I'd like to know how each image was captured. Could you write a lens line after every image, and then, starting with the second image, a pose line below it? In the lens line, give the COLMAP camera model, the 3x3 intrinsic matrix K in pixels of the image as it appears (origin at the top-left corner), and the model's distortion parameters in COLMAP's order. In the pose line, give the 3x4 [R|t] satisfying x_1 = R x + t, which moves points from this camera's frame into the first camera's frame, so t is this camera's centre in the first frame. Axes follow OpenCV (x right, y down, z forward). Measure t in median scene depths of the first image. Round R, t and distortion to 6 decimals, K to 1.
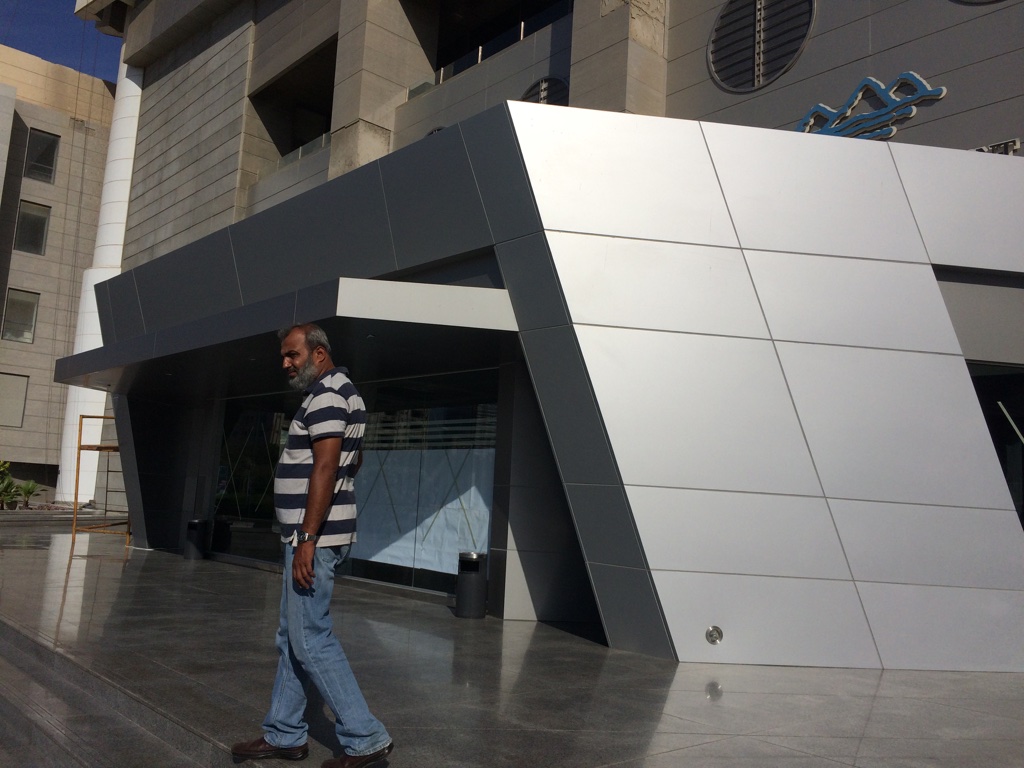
lens RADIAL K [[867.1, 0, 505.5], [0, 867.1, 384.6], [0, 0, 1]] dist [0.084374, -0.129557]
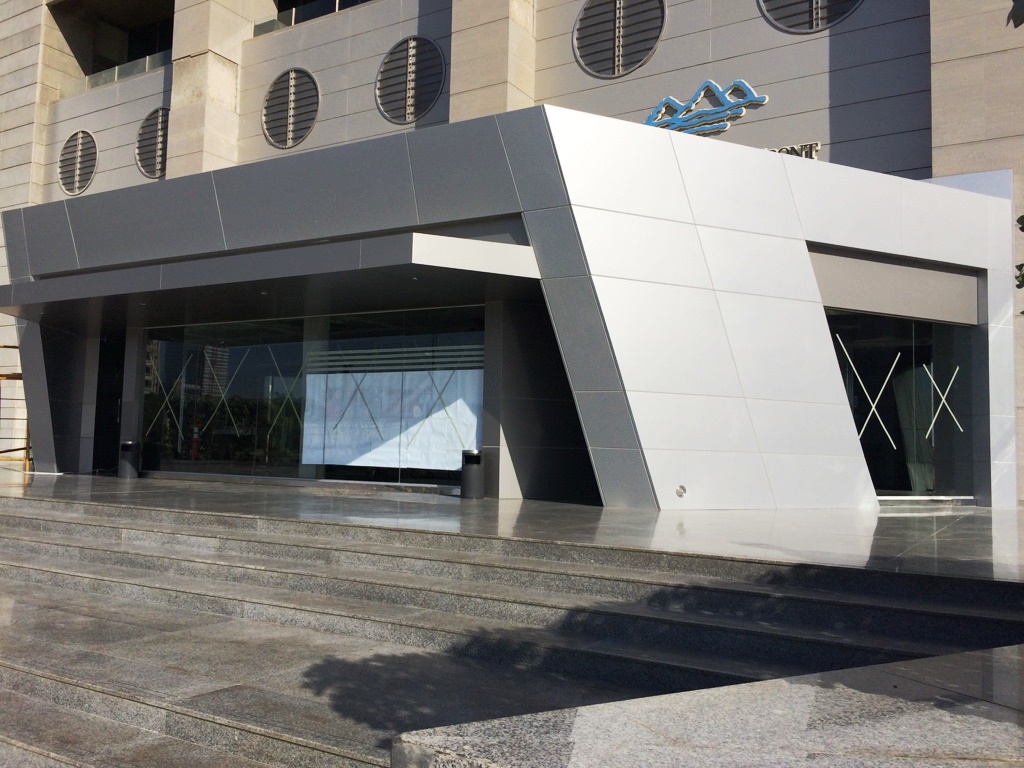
lens RADIAL K [[867.1, 0, 505.5], [0, 867.1, 384.6], [0, 0, 1]] dist [0.084374, -0.129557]
pose [[0.954558, -0.008441, 0.297905, -0.260649], [-0.013647, 0.997312, 0.071987, 0.003246], [-0.297712, -0.072781, 0.951877, -0.159065]]
